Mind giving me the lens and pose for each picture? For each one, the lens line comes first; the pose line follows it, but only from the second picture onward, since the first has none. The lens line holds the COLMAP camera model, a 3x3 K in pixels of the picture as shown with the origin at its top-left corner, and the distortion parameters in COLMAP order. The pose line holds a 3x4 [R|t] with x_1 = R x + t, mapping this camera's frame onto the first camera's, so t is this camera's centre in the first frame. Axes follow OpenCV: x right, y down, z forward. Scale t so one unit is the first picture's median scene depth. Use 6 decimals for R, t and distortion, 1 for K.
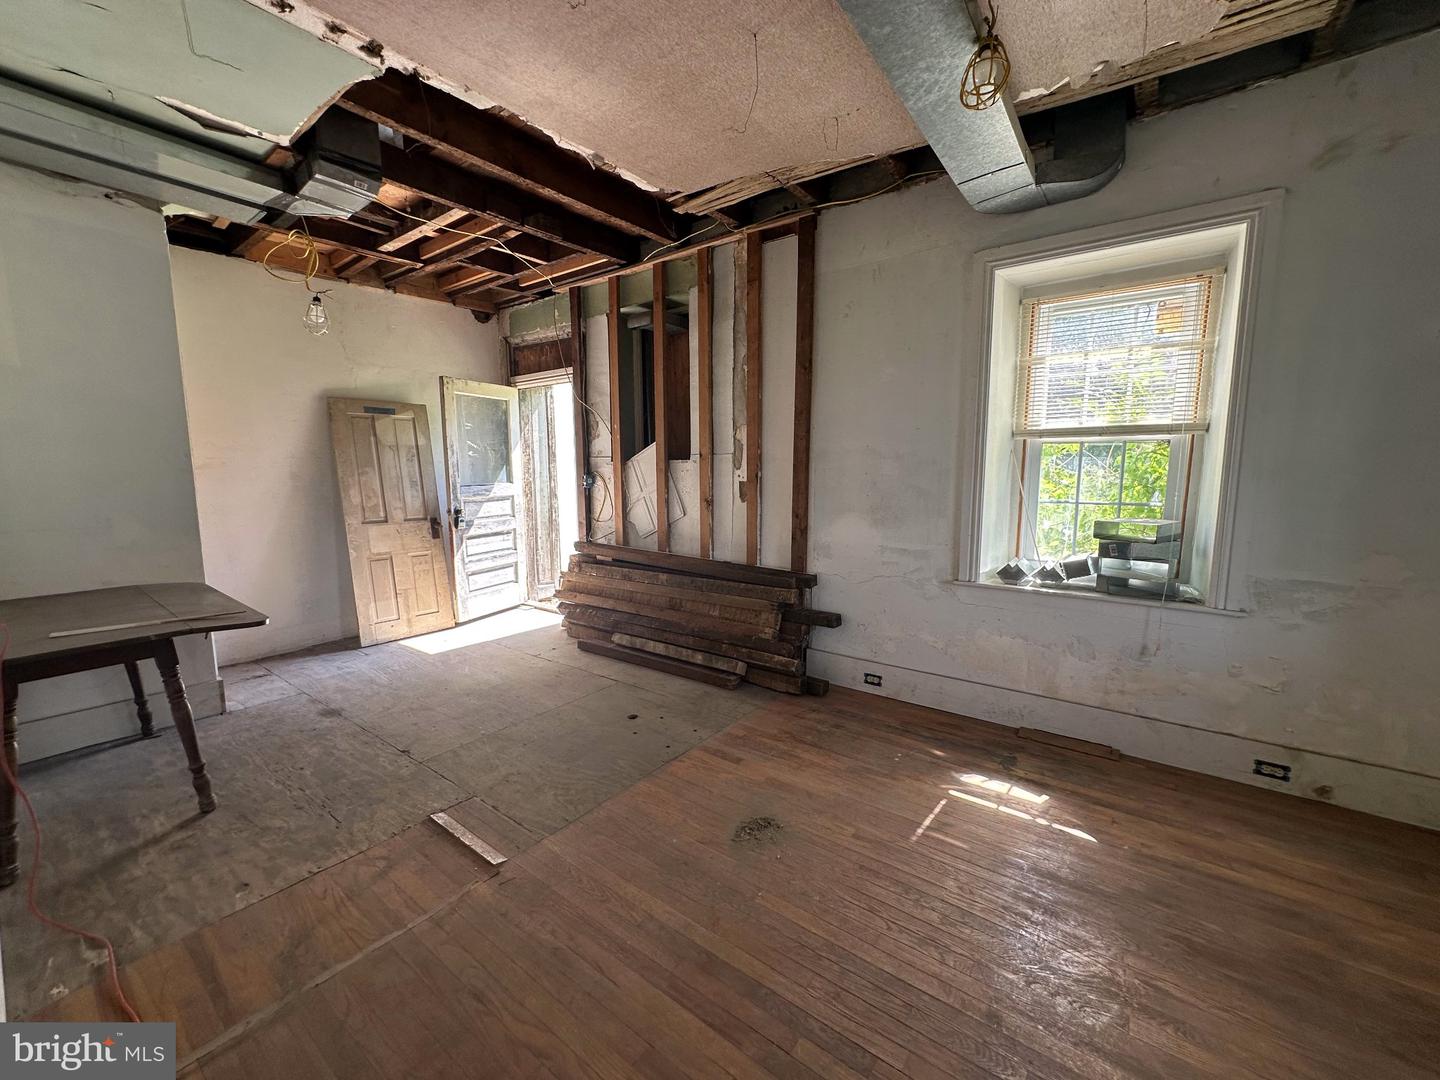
lens RADIAL K [[574.4, 0, 720.9], [0, 574.4, 539.0], [0, 0, 1]] dist [-0.003453, 0.000642]
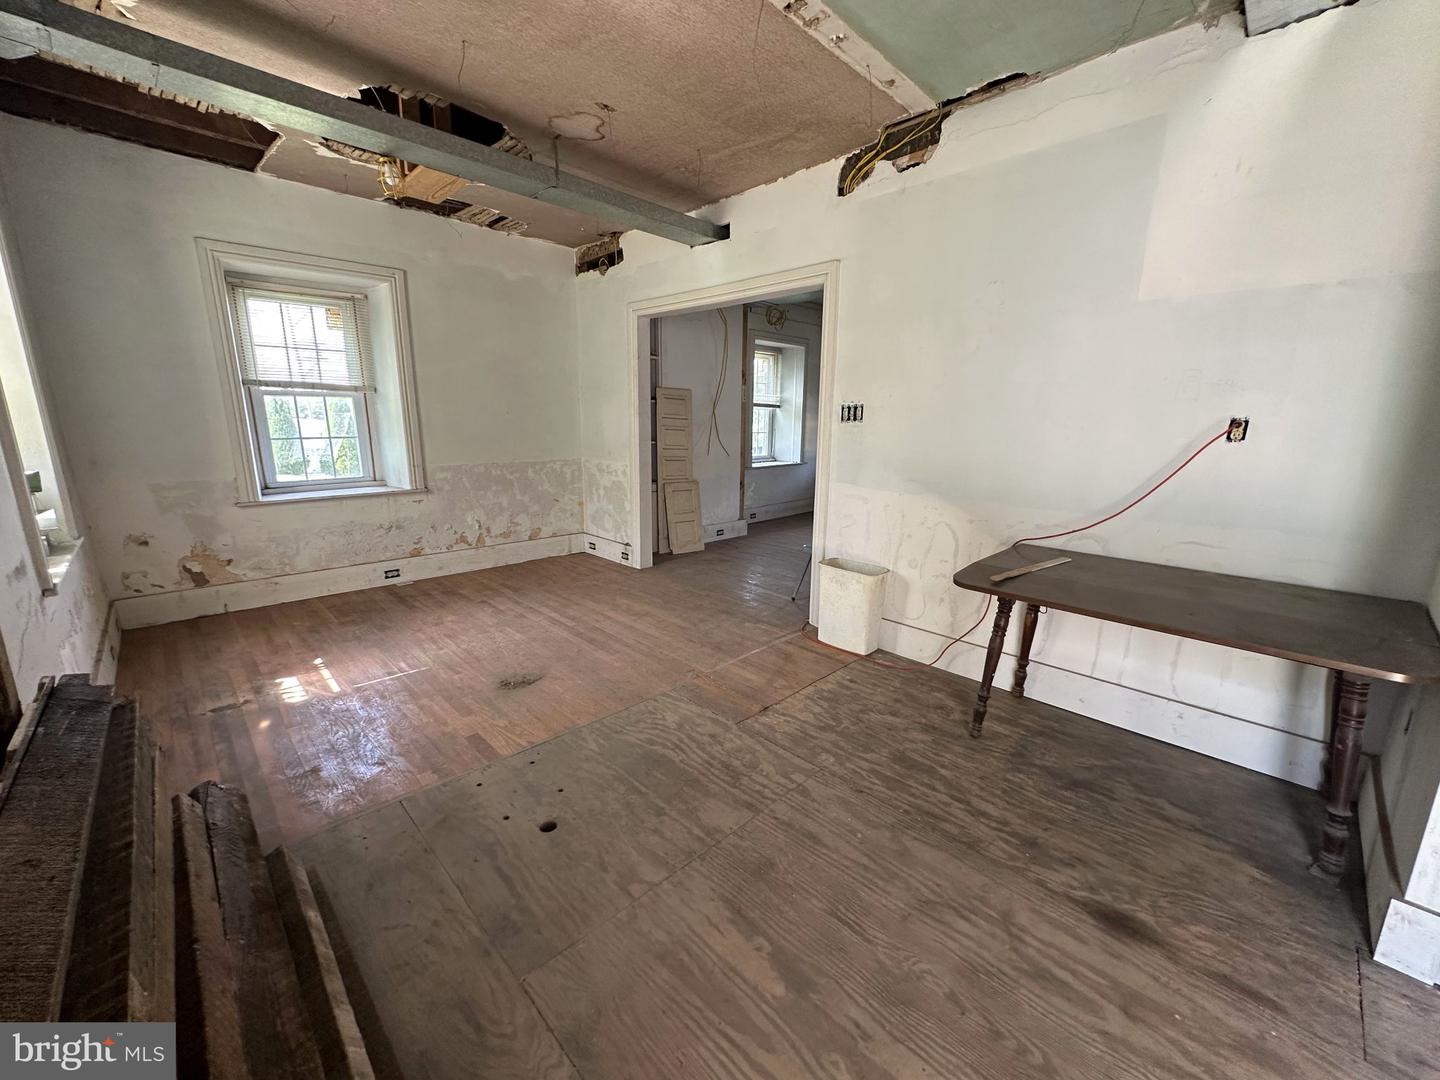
lens RADIAL K [[574.4, 0, 720.9], [0, 574.4, 539.0], [0, 0, 1]] dist [-0.003453, 0.000642]
pose [[-0.988679, -0.037666, 0.145239, -0.415018], [0.013307, 0.942152, 0.334921, -0.183197], [-0.149452, 0.333063, -0.930985, 1.447498]]
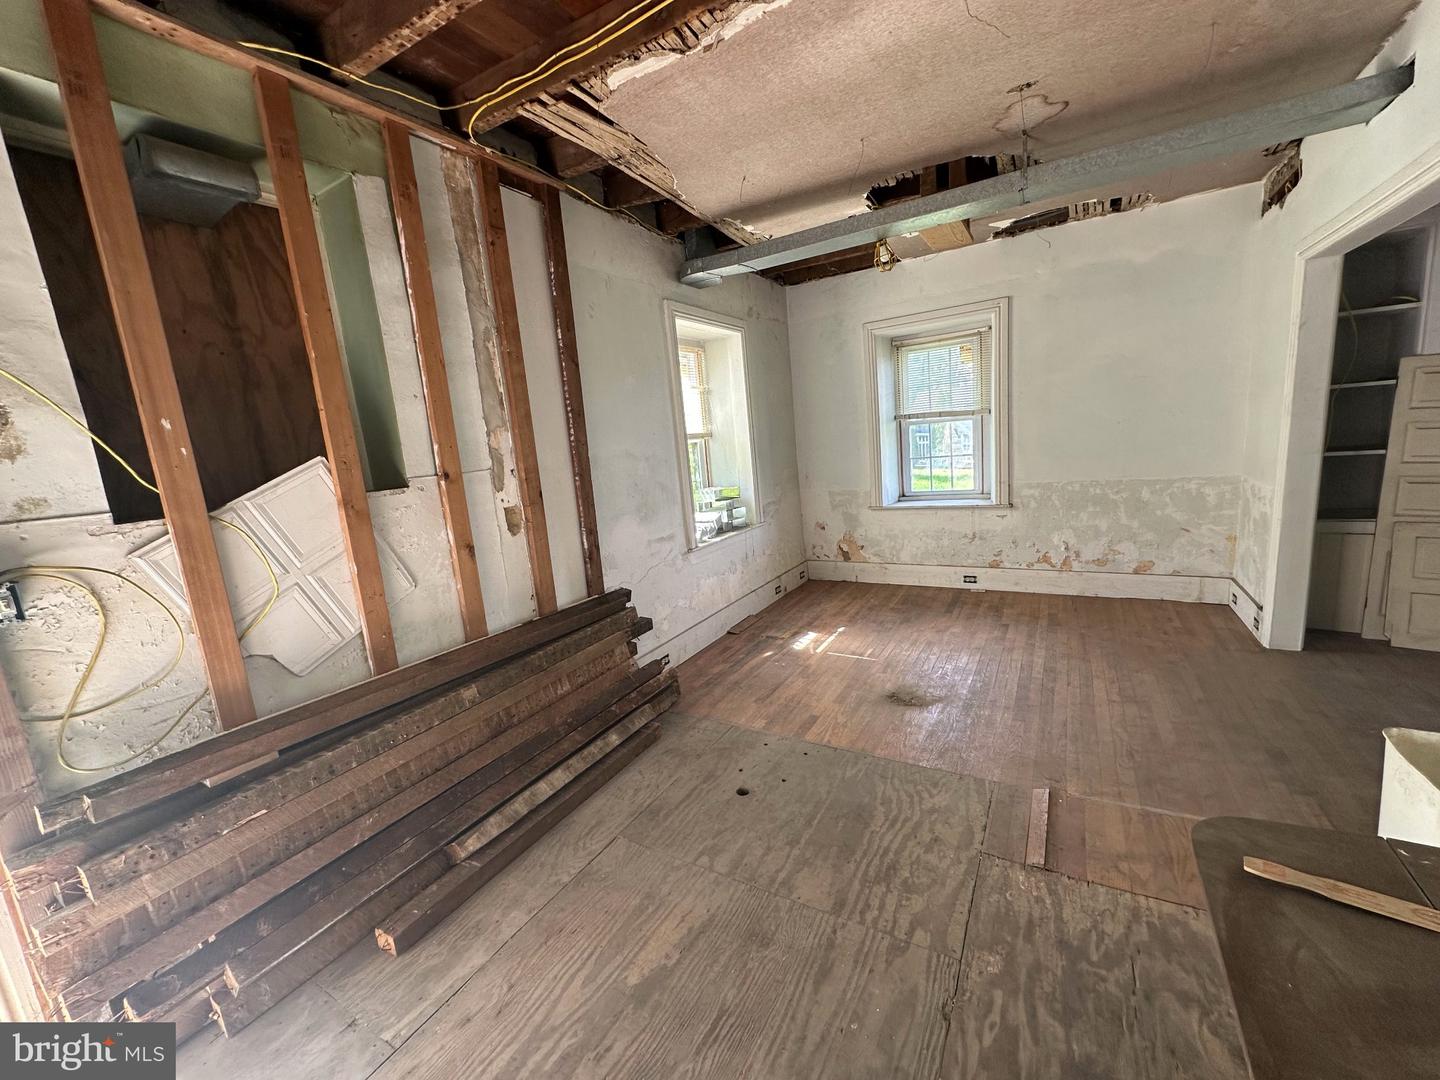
lens RADIAL K [[574.4, 0, 720.9], [0, 574.4, 539.0], [0, 0, 1]] dist [-0.003453, 0.000642]
pose [[-0.107998, -0.156025, 0.981831, -0.866838], [0.214779, 0.960623, 0.176279, -0.164577], [-0.970673, 0.229914, -0.070235, 1.009266]]
